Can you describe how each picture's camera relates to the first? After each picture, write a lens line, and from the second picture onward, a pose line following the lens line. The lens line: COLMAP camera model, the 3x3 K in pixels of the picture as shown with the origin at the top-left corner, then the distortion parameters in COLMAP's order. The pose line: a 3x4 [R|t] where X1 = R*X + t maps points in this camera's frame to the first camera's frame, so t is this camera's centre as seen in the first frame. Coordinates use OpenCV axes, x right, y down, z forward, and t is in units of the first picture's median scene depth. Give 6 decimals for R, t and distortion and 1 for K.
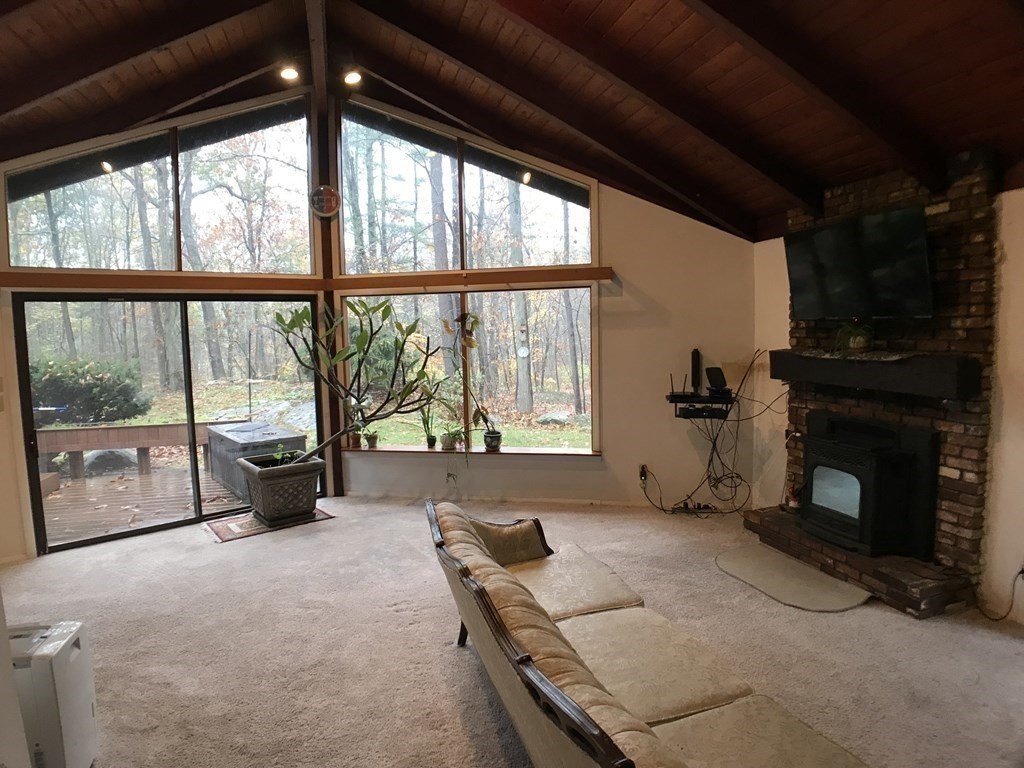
lens RADIAL K [[570.0, 0, 497.5], [0, 570.0, 371.2], [0, 0, 1]] dist [-0.073769, -0.000336]
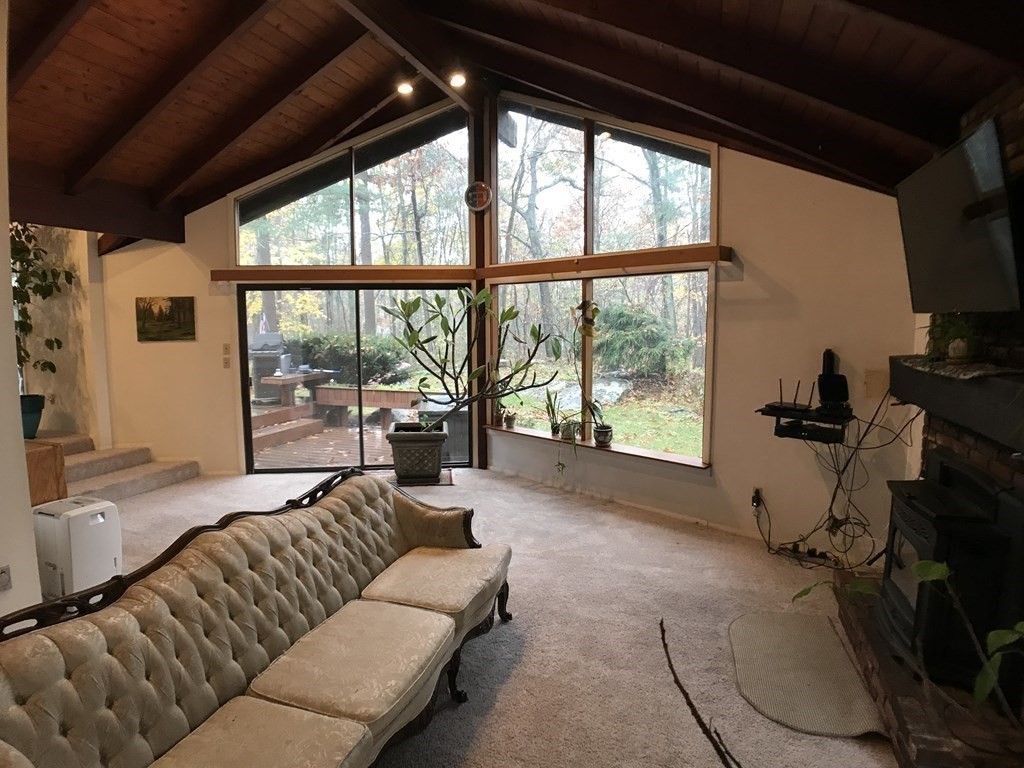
lens RADIAL K [[570.0, 0, 497.5], [0, 570.0, 371.2], [0, 0, 1]] dist [-0.073769, -0.000336]
pose [[0.829931, 0.070433, -0.553402, 0.380011], [-0.057006, 0.997512, 0.041465, -0.014757], [0.554946, -0.002866, 0.831882, 0.122331]]
